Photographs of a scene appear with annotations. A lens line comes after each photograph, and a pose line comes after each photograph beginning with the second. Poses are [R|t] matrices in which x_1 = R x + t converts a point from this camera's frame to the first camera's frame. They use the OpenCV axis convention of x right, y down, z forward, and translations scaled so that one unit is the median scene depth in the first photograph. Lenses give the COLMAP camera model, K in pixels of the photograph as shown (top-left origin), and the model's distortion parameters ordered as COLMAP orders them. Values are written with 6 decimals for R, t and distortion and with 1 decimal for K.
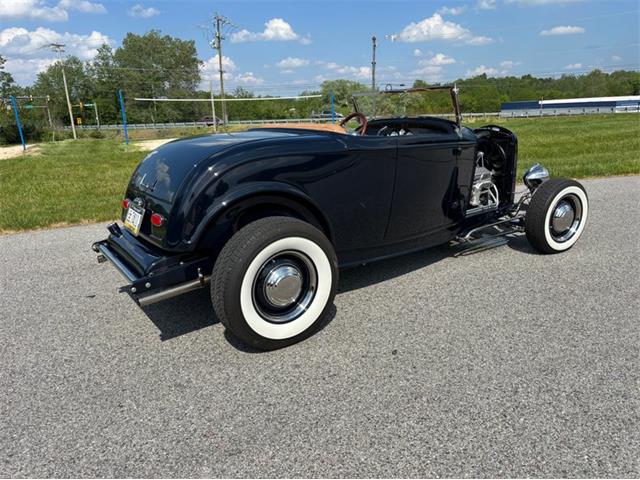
lens RADIAL K [[573.8, 0, 320.0], [0, 573.8, 240.0], [0, 0, 1]] dist [0.004861, -0.002419]
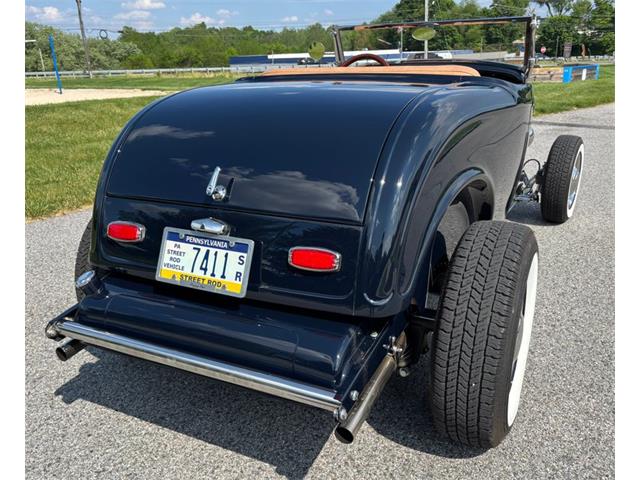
lens RADIAL K [[618.3, 0, 320.0], [0, 618.3, 240.0], [0, 0, 1]] dist [0.001290, -0.005836]
pose [[0.844750, -0.133603, 0.518215, -0.099227], [0.107488, 0.990961, 0.080266, -0.016746], [-0.524255, -0.012103, 0.851475, 0.097442]]
